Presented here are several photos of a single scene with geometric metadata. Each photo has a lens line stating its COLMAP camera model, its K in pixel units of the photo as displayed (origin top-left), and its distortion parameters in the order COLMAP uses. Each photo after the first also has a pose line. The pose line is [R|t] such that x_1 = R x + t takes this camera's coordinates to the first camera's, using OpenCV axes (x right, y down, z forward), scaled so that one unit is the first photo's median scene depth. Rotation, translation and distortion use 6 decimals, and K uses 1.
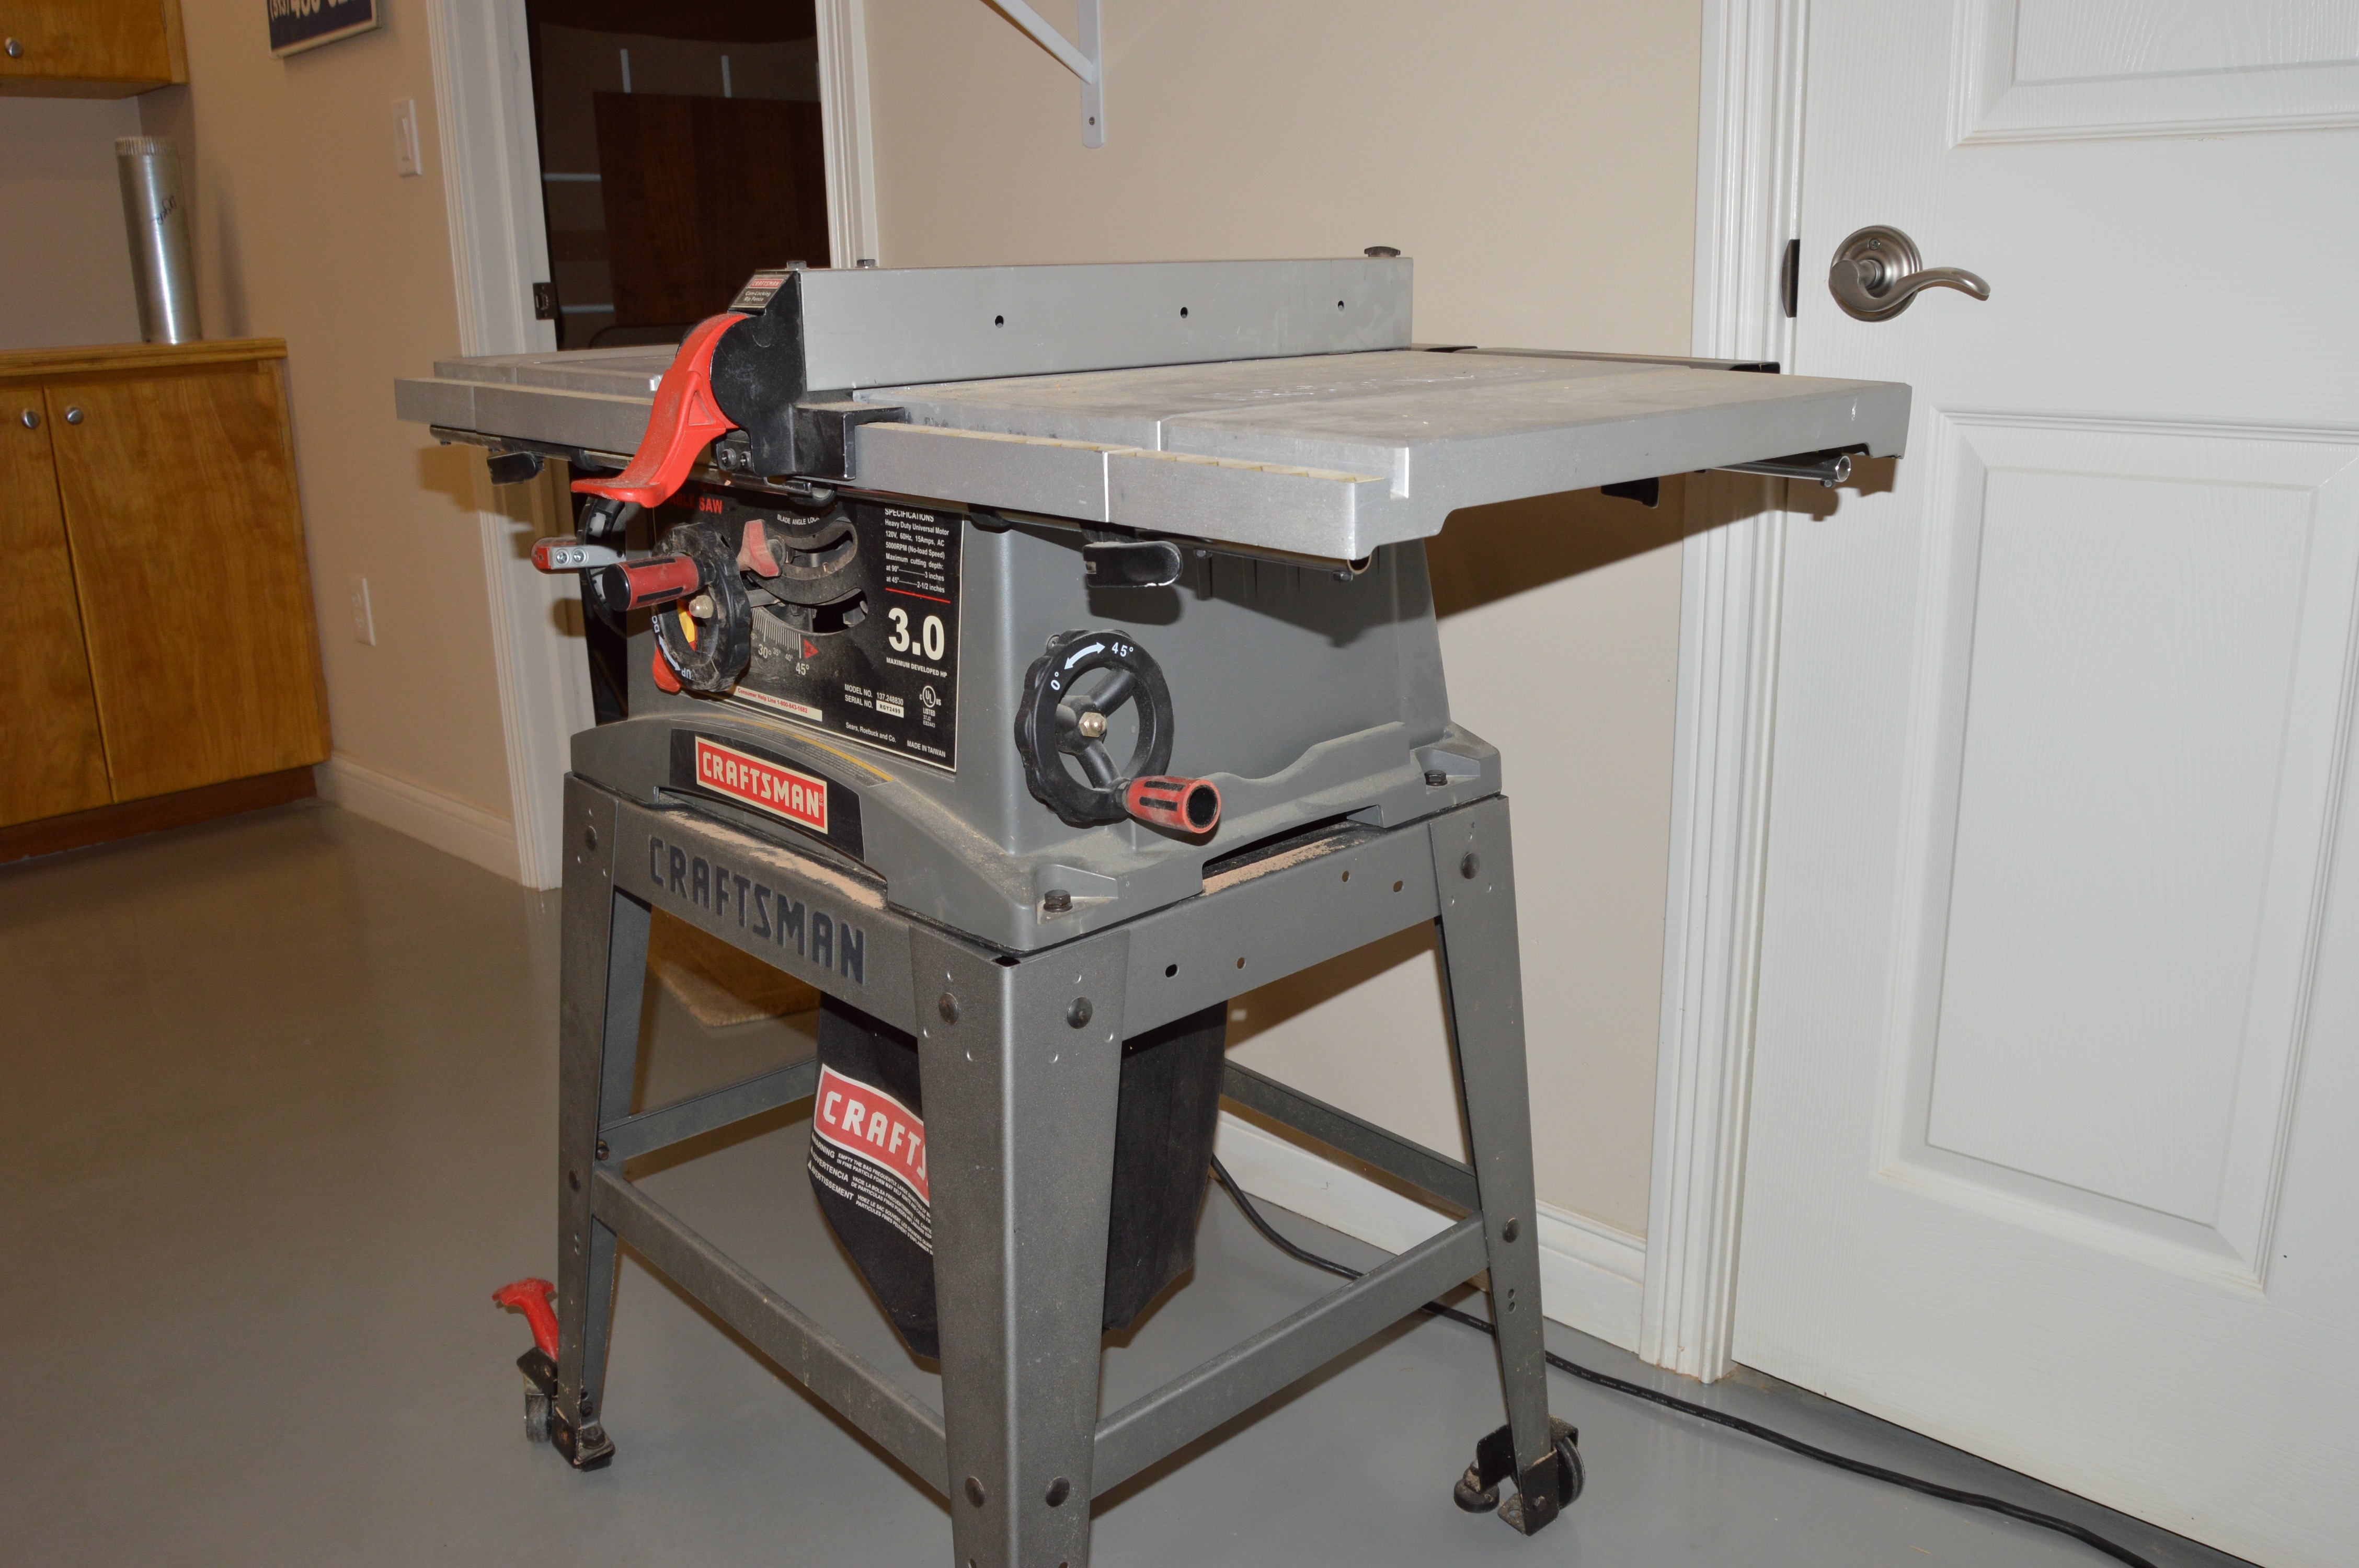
lens RADIAL K [[1838.0, 0, 1179.5], [0, 1838.0, 784.0], [0, 0, 1]] dist [-0.004435, -0.000485]
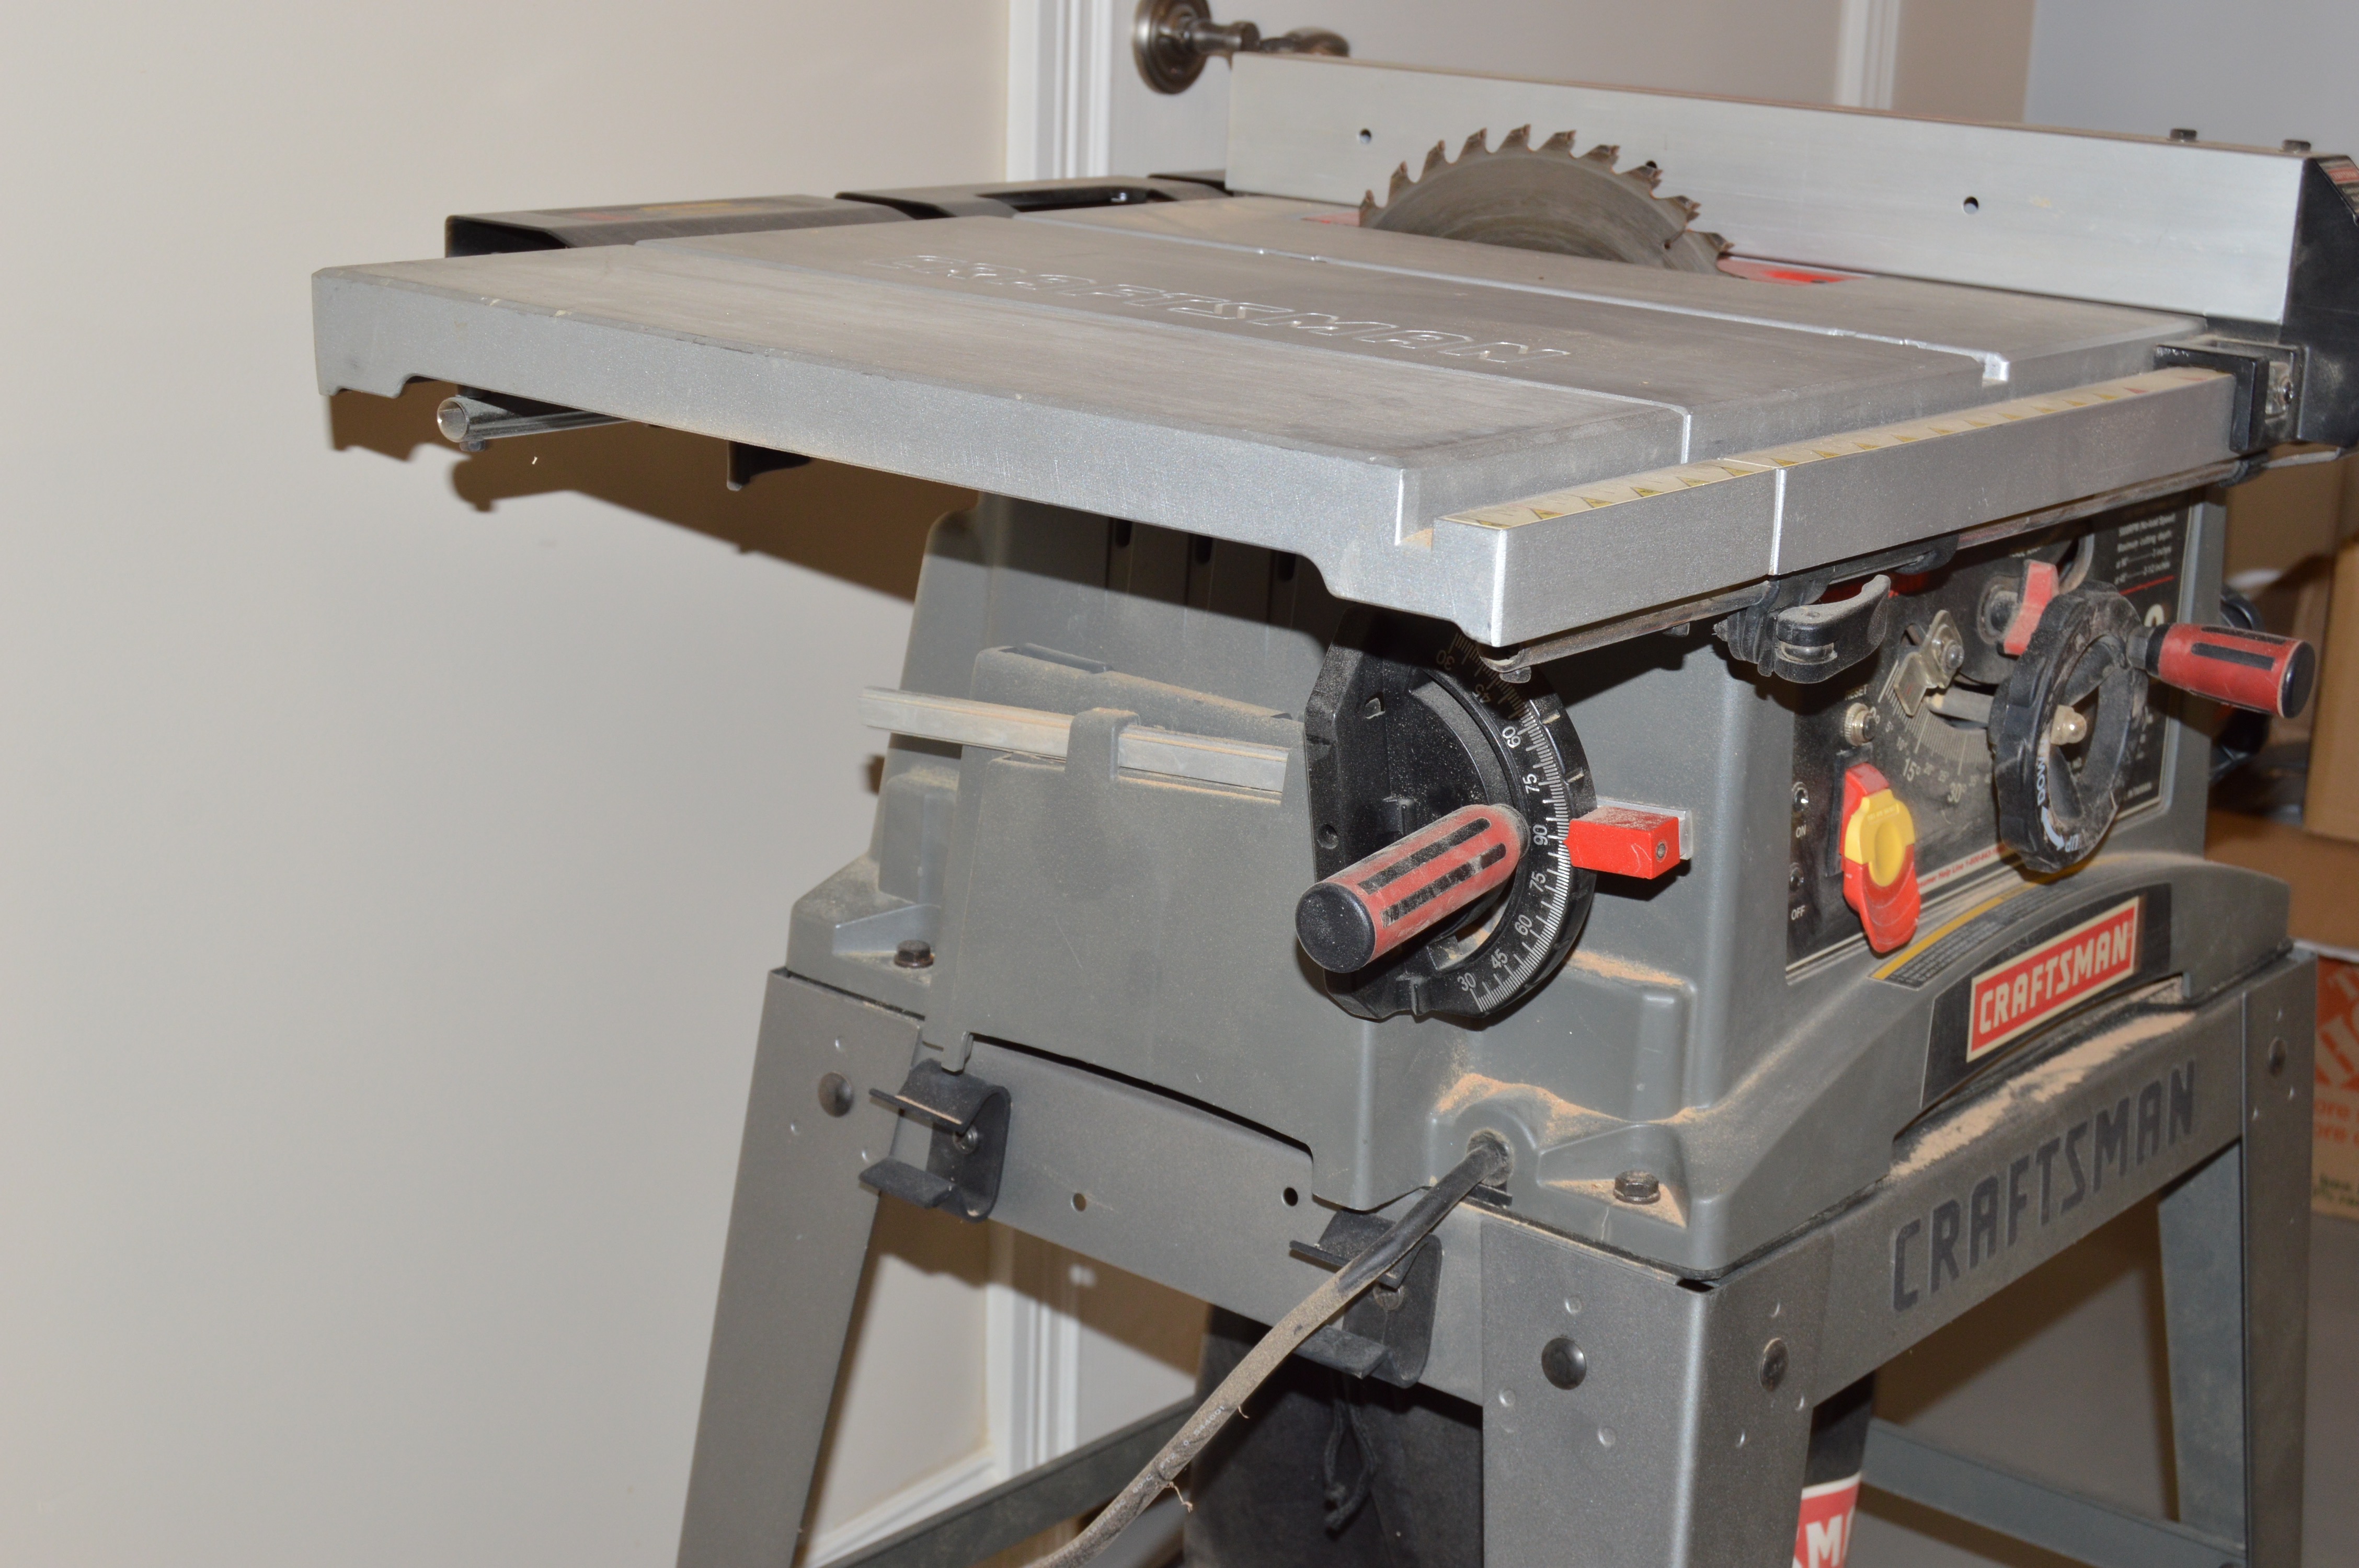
lens RADIAL K [[3353.8, 0, 1179.5], [0, 3353.8, 784.0], [0, 0, 1]] dist [-0.007649, -0.025837]
pose [[-0.136898, -0.256522, 0.956794, -1.296853], [0.226851, 0.932101, 0.282359, -0.461923], [-0.964260, 0.255704, -0.069411, 1.400305]]
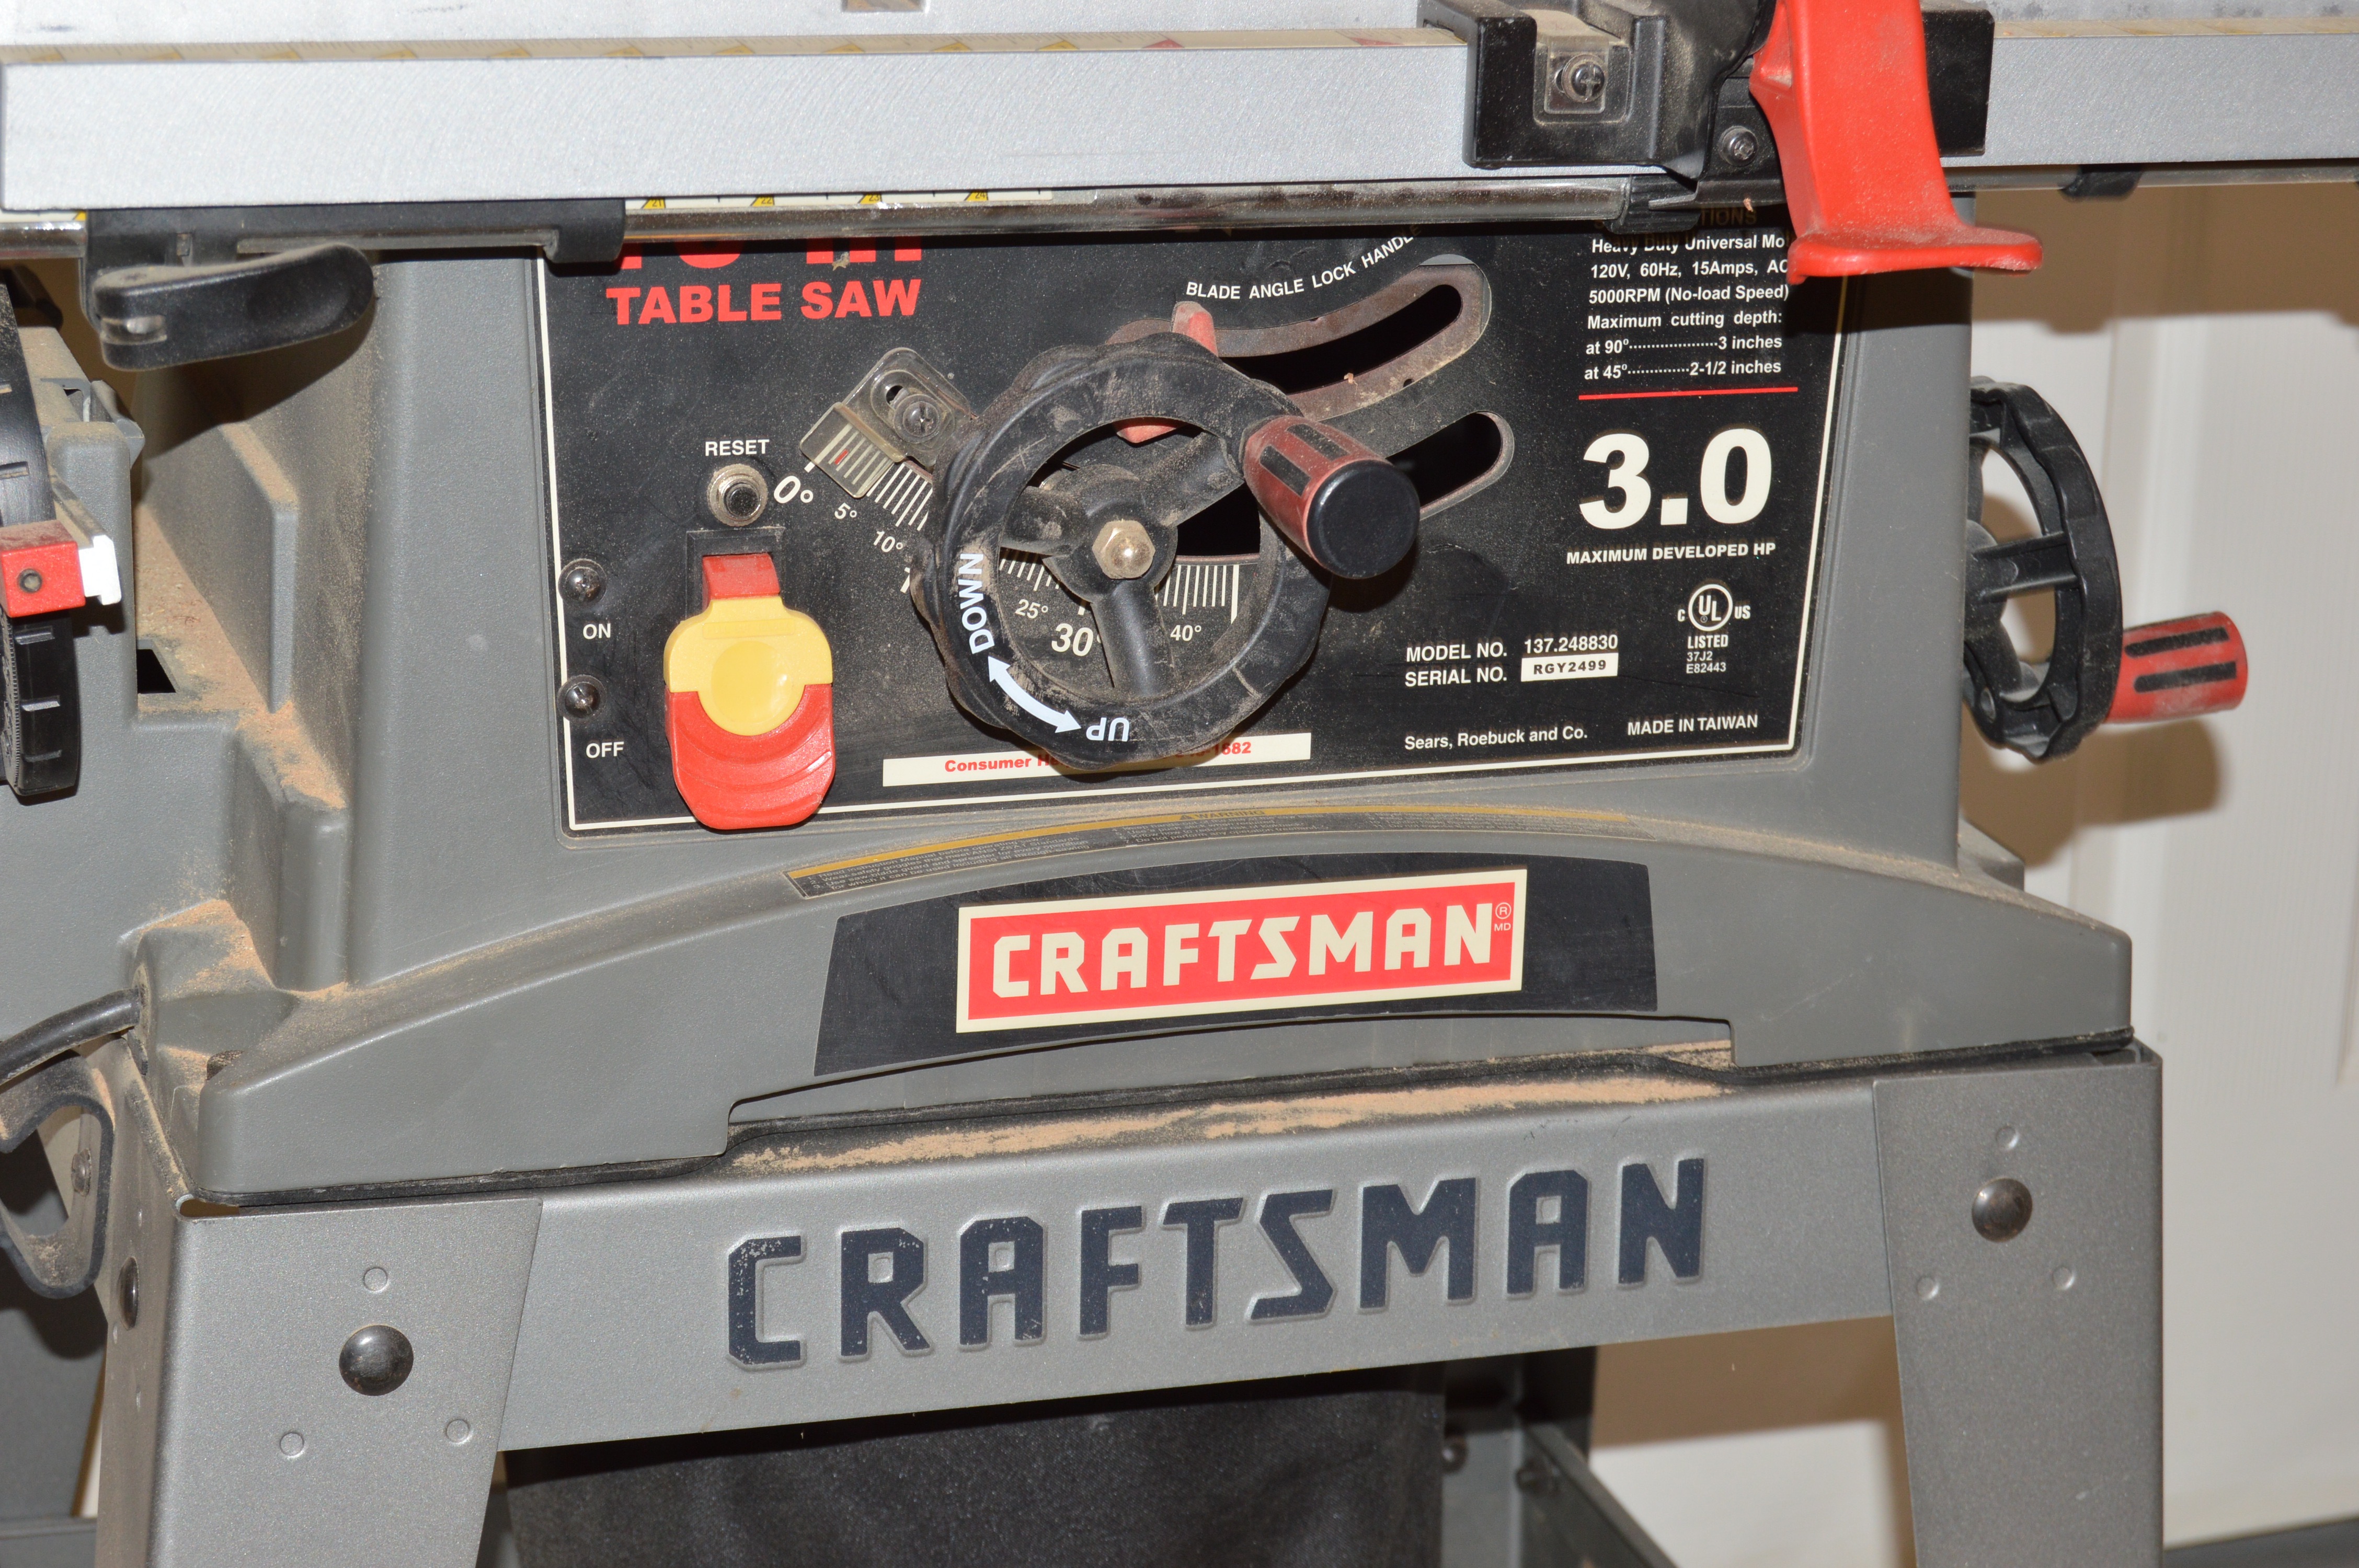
lens RADIAL K [[5472.1, 0, 1179.5], [0, 5472.1, 784.0], [0, 0, 1]] dist [0.048483, 0.059379]
pose [[0.394698, -0.246561, 0.885111, -1.334752], [0.202268, 0.963006, 0.178063, -0.261037], [-0.896271, 0.108749, 0.429968, 0.517305]]
